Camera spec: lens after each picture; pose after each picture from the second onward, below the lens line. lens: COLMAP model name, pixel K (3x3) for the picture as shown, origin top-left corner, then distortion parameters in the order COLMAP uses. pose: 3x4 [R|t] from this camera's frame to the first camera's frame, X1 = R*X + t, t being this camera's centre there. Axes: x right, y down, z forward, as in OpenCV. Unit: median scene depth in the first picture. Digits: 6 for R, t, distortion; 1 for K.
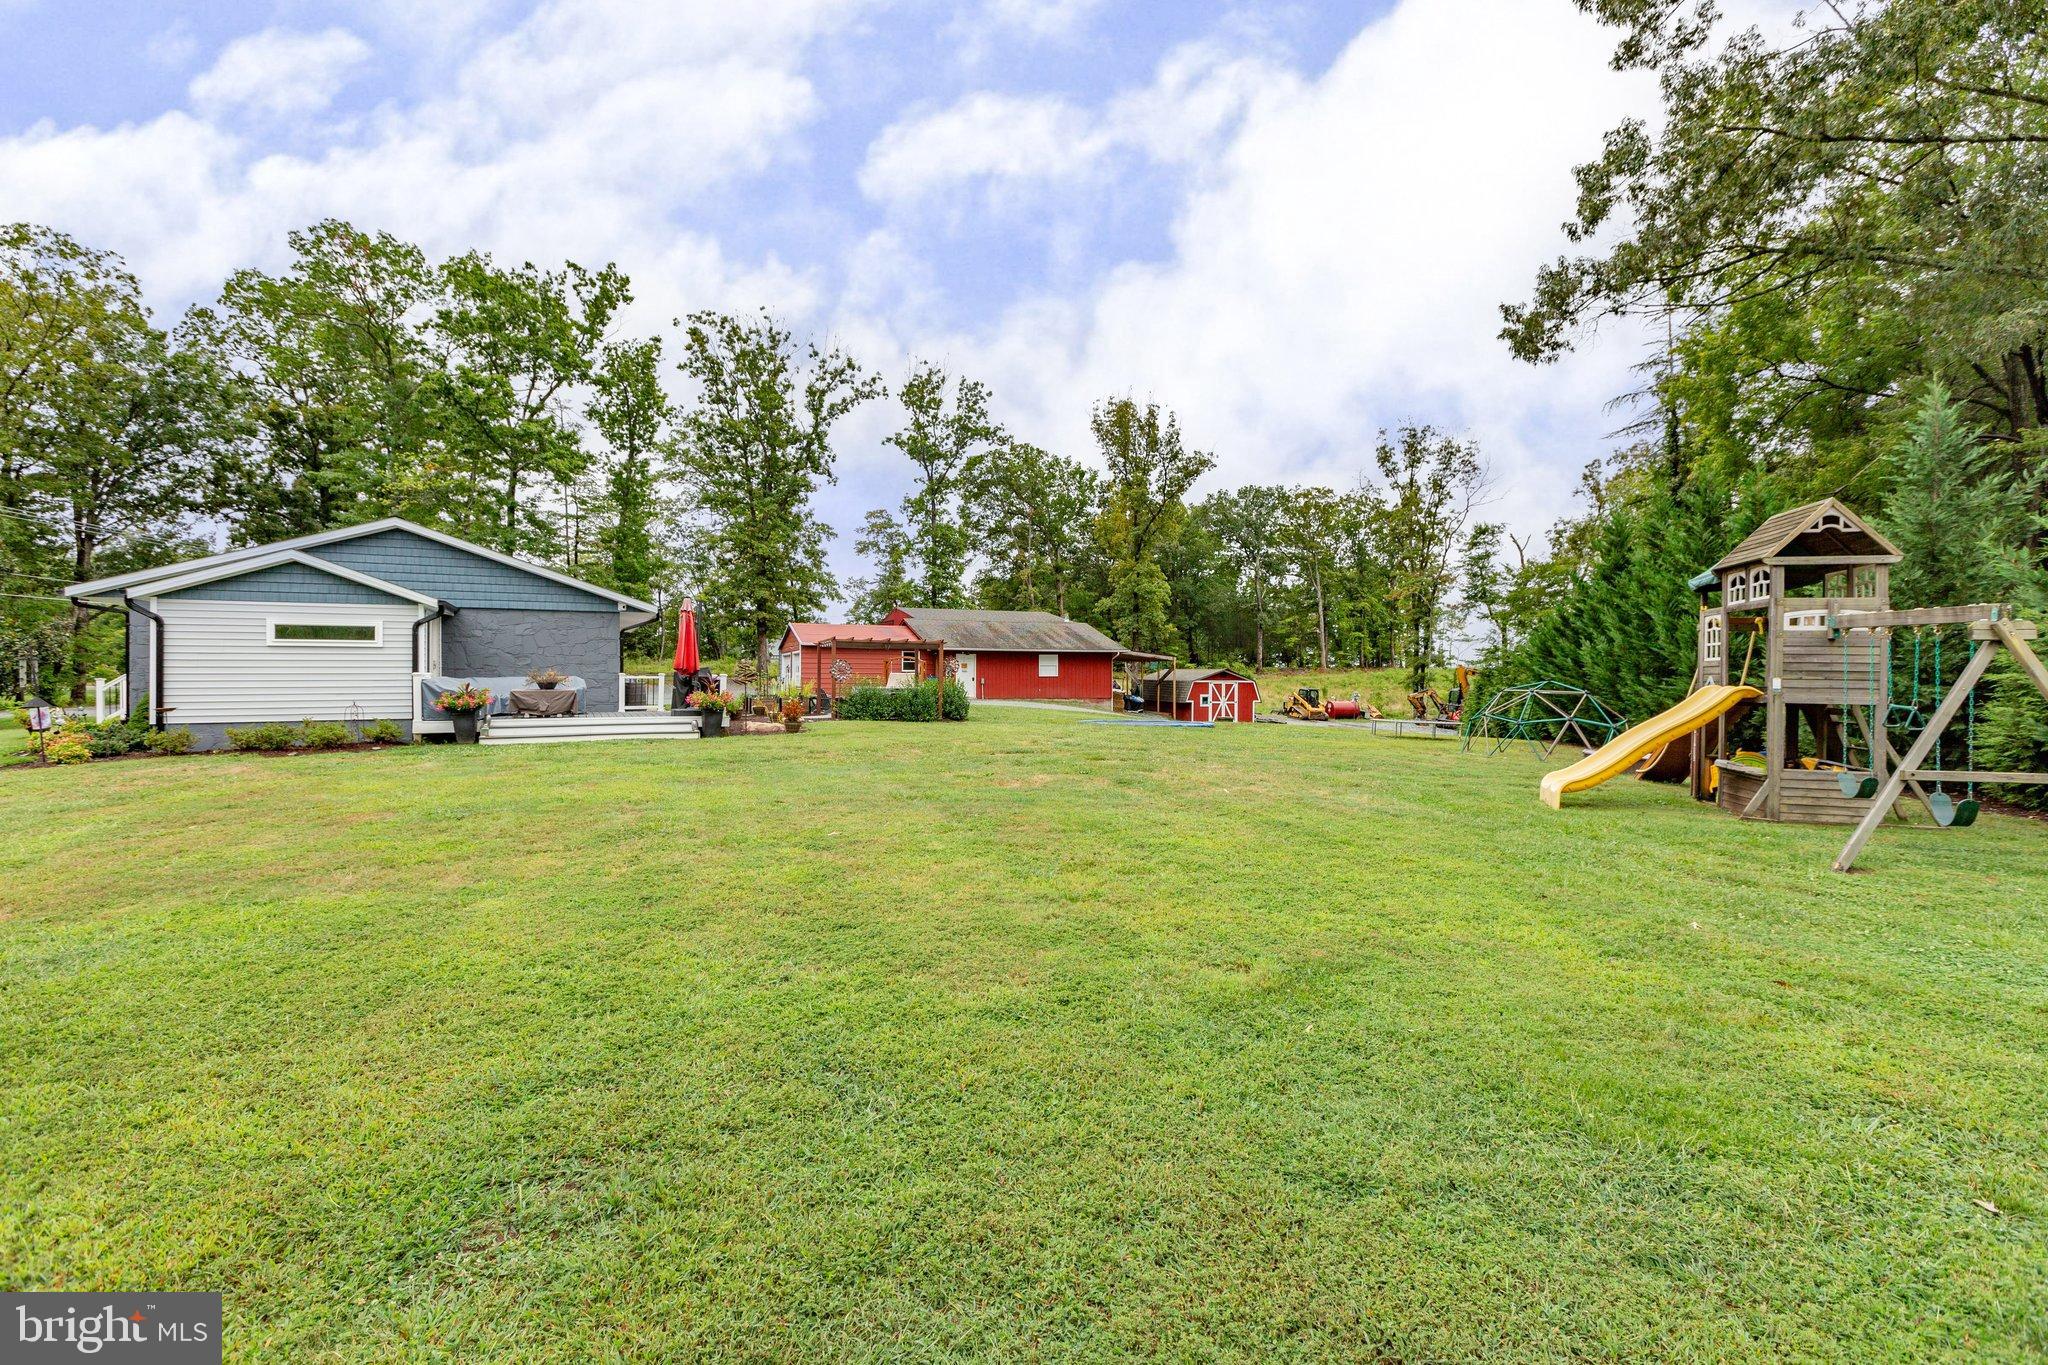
lens RADIAL K [[923.6, 0, 1046.9], [0, 923.6, 669.8], [0, 0, 1]] dist [-0.000529, -0.000074]
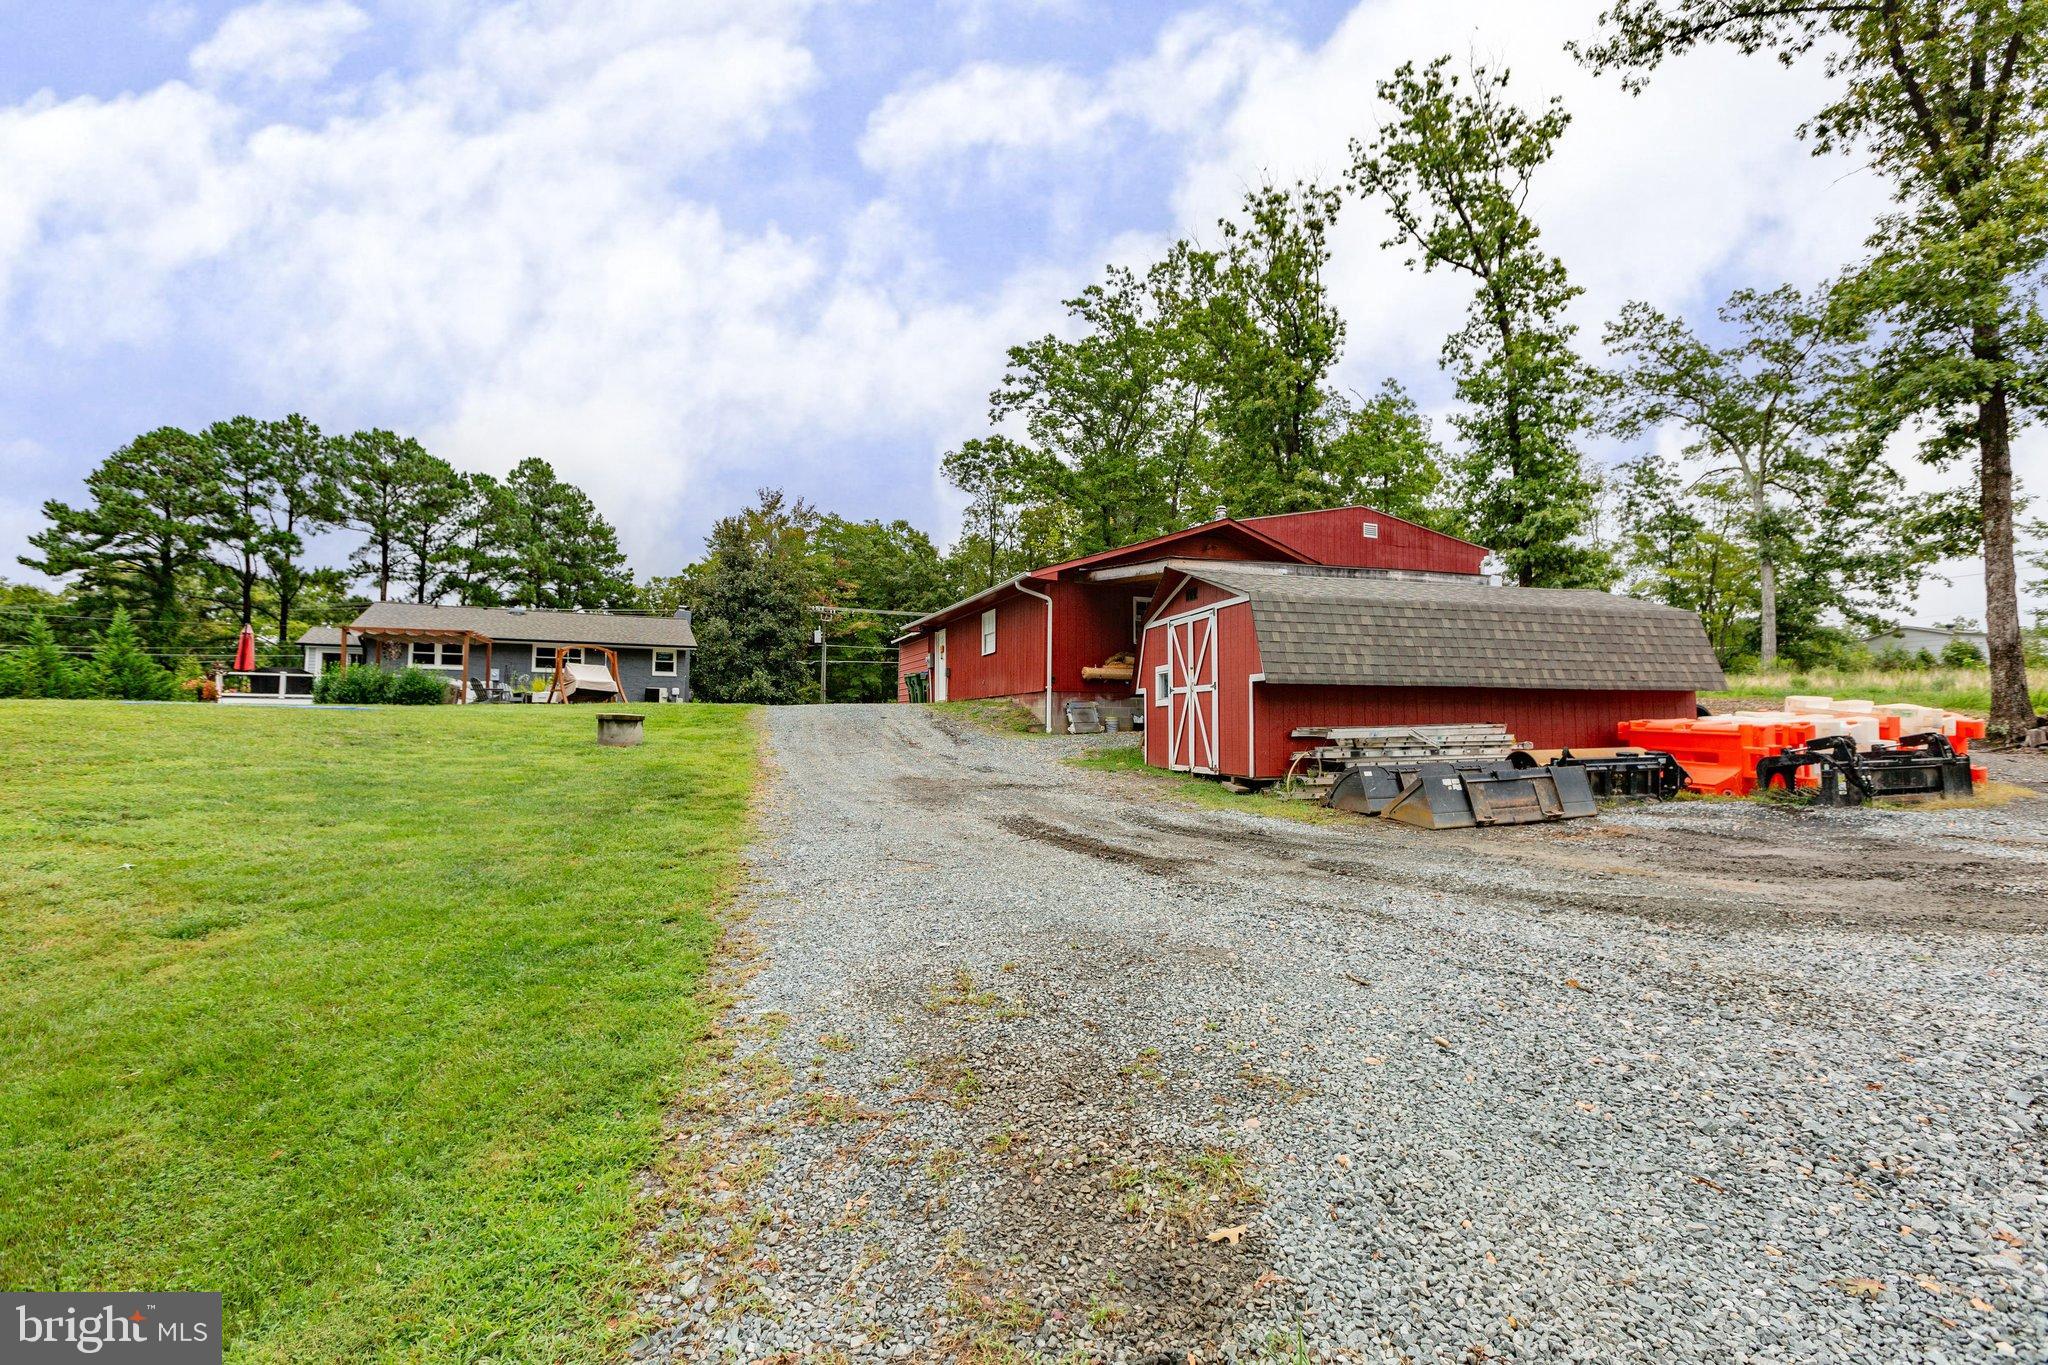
lens RADIAL K [[923.6, 0, 1046.9], [0, 923.6, 669.8], [0, 0, 1]] dist [-0.000529, -0.000074]
pose [[-0.011446, -0.076108, -0.997034, 0.450644], [0.002856, 0.997093, -0.076145, 0.048938], [0.999930, -0.003719, -0.011196, 0.928666]]
